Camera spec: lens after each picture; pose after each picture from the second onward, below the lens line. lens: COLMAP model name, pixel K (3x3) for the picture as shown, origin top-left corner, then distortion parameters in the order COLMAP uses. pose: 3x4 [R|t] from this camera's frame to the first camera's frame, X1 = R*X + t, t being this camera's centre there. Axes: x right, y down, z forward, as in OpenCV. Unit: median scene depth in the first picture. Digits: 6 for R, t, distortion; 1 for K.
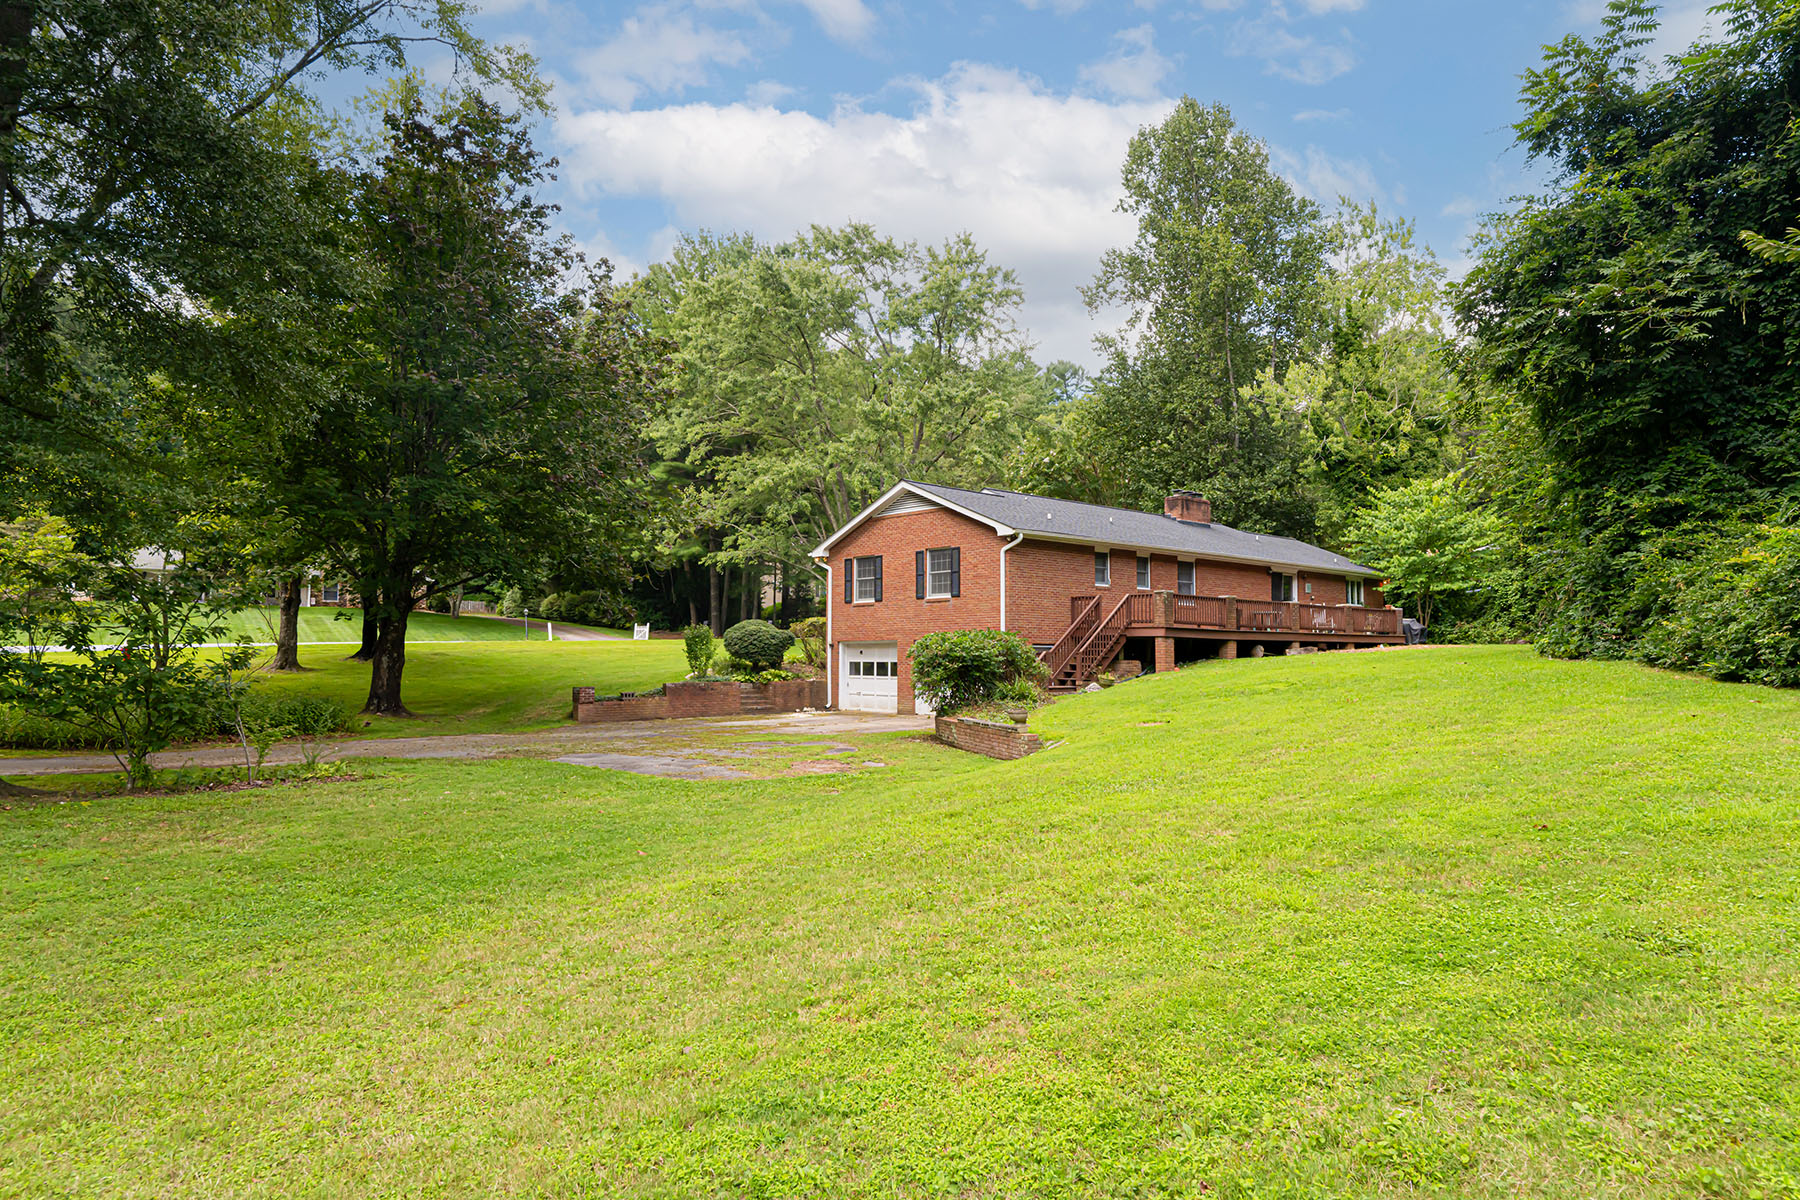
lens RADIAL K [[1045.8, 0, 900.1], [0, 1045.8, 610.8], [0, 0, 1]] dist [0.008732, -0.000129]
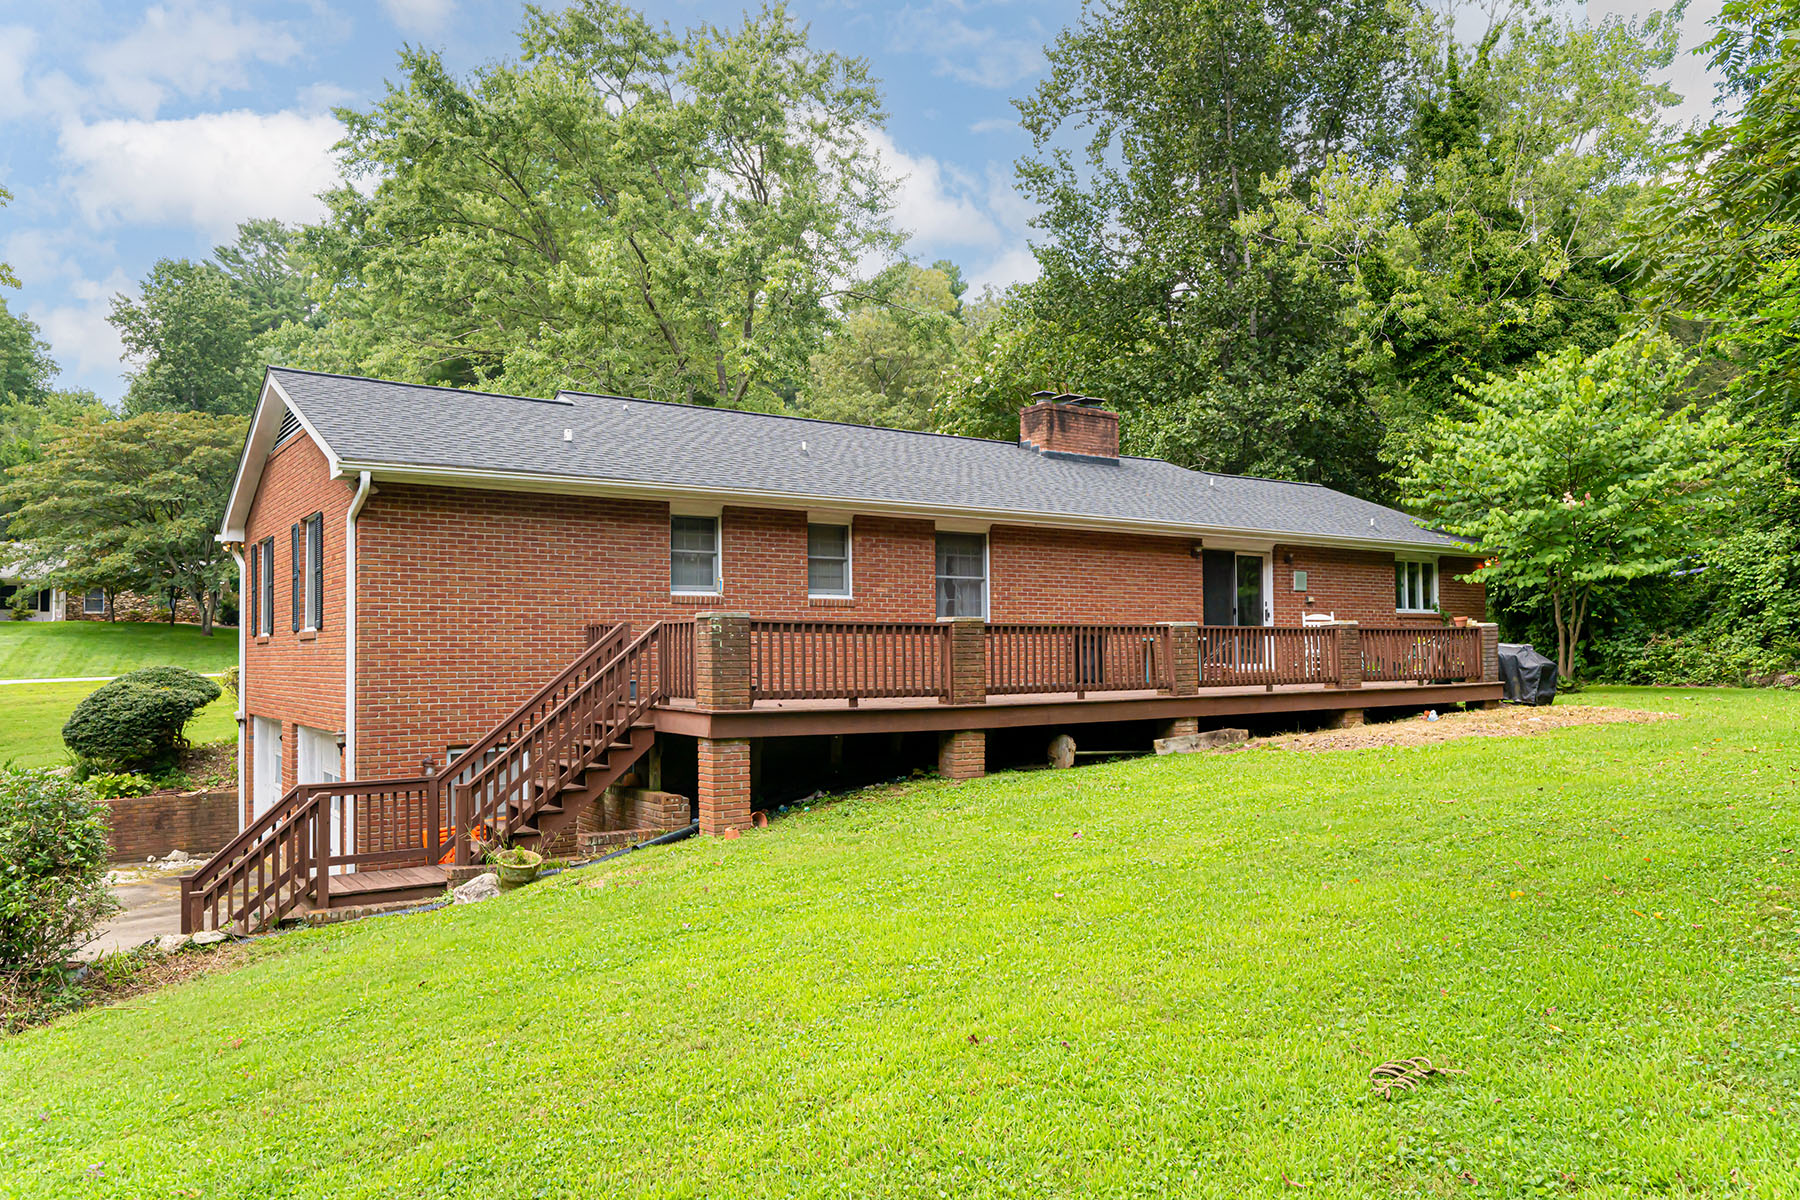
lens RADIAL K [[1045.8, 0, 938.7], [0, 1045.8, 623.4], [0, 0, 1]] dist [0.008732, -0.000129]
pose [[0.989434, -0.013483, -0.144357, 0.280886], [0.017994, 0.999388, 0.029991, -0.018556], [0.143864, -0.032272, 0.989071, 0.473558]]
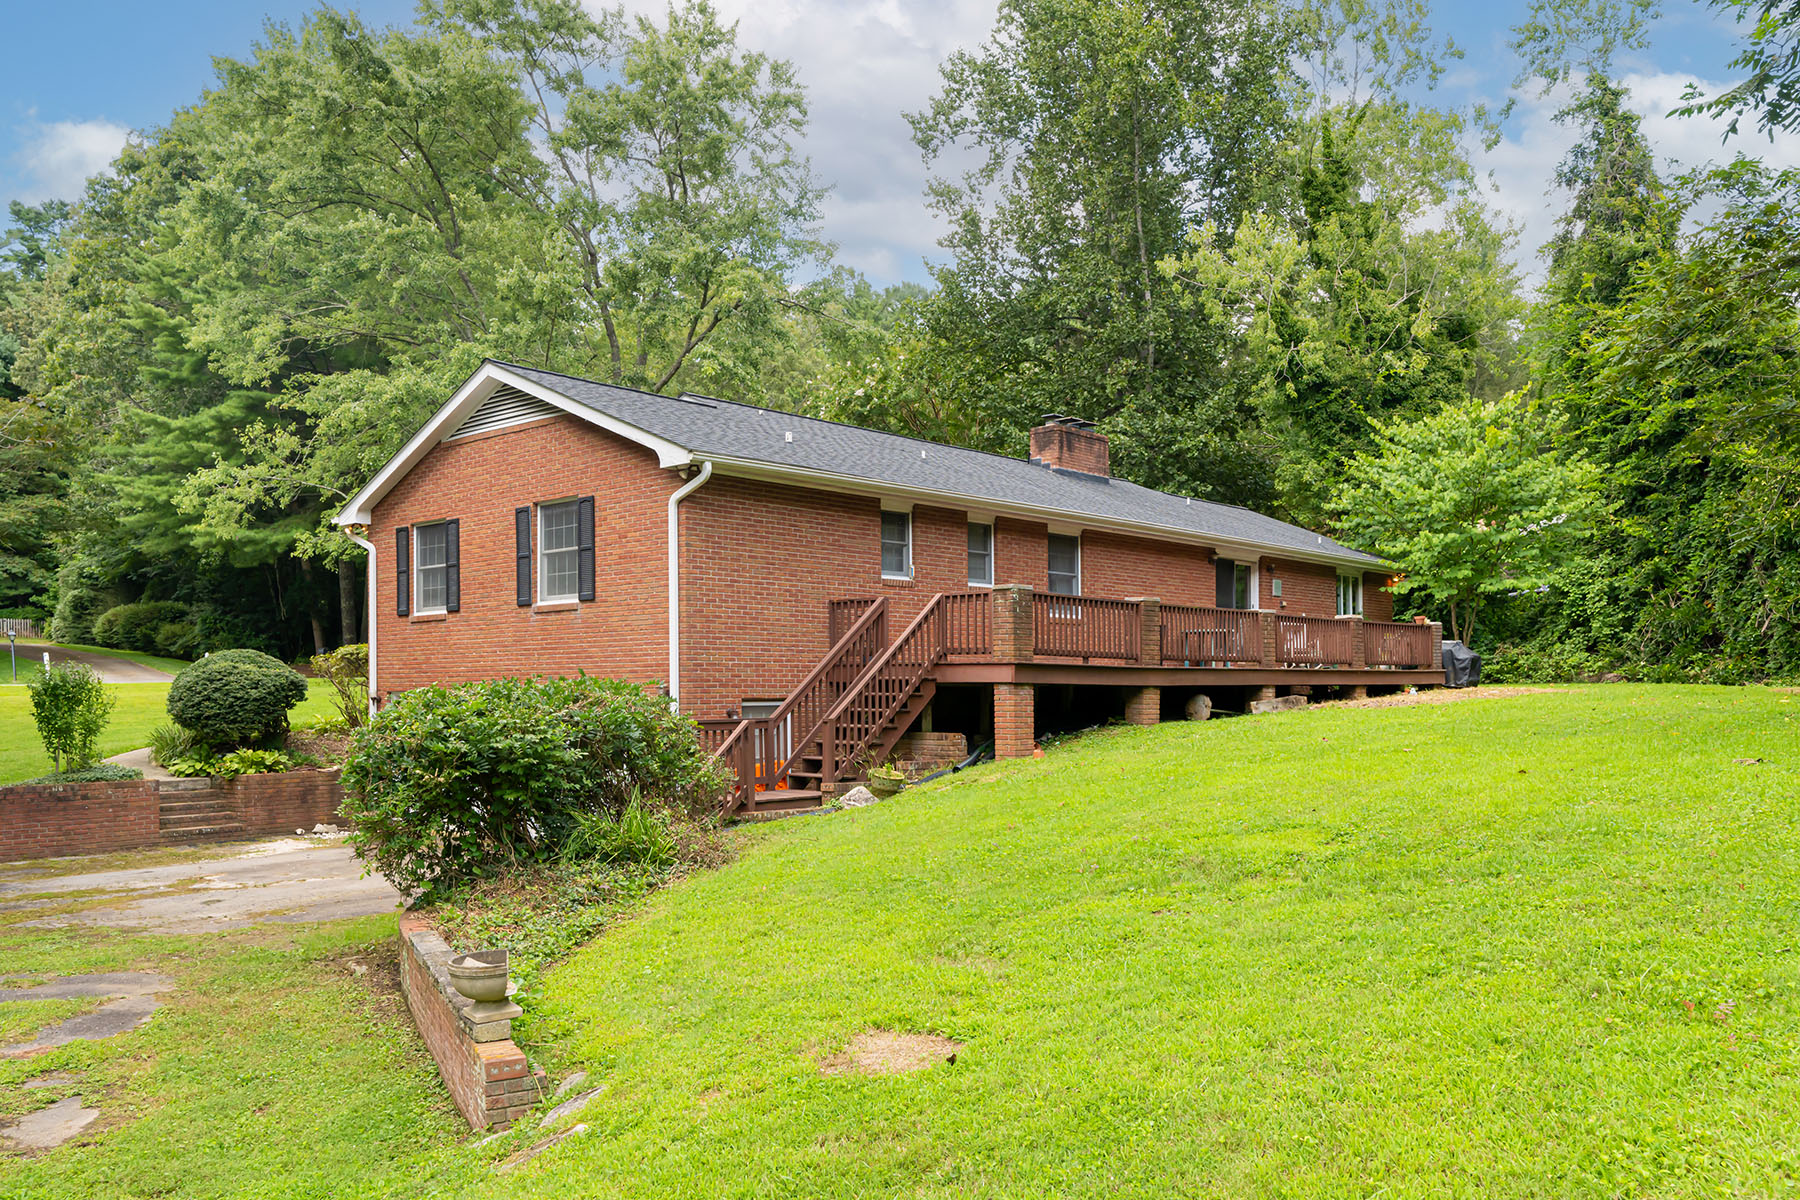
lens RADIAL K [[1229.2, 0, 837.3], [0, 1229.2, 683.6], [0, 0, 1]] dist [0.005222, -0.001969]
pose [[0.997422, -0.007935, 0.071321, 0.098126], [0.004824, 0.999033, 0.043695, 0.000197], [-0.071599, -0.043238, 0.996496, 0.331933]]
